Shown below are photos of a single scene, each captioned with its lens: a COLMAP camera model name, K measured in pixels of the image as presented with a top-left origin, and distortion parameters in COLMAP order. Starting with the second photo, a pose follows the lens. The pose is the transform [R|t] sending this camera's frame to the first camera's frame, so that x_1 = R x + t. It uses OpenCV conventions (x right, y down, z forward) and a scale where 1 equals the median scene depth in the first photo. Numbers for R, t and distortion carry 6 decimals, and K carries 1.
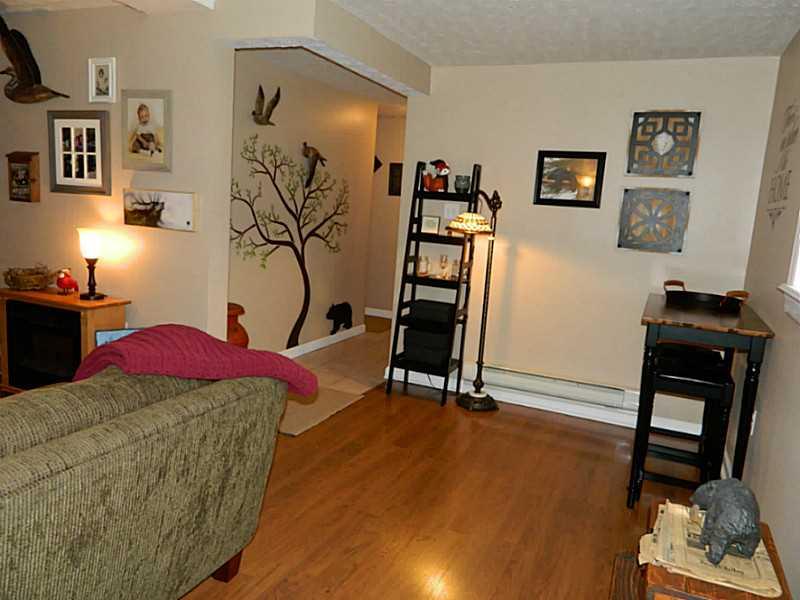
lens RADIAL K [[599.1, 0, 400.0], [0, 599.1, 300.0], [0, 0, 1]] dist [0.002448, 0.004108]
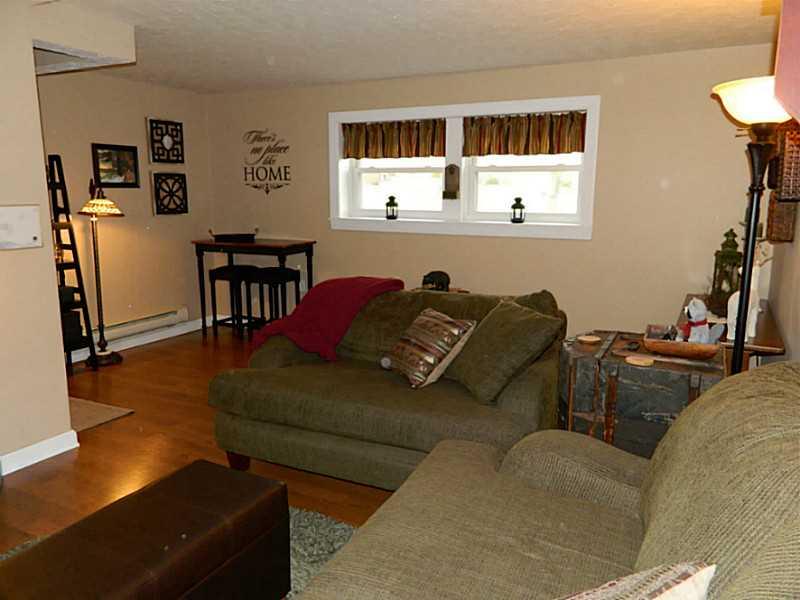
lens RADIAL K [[599.1, 0, 400.0], [0, 599.1, 300.0], [0, 0, 1]] dist [0.002448, 0.004108]
pose [[0.043797, -0.250998, 0.966996, -1.063293], [0.159330, 0.957291, 0.241262, -0.147838], [-0.986253, 0.143505, 0.081918, 0.349498]]
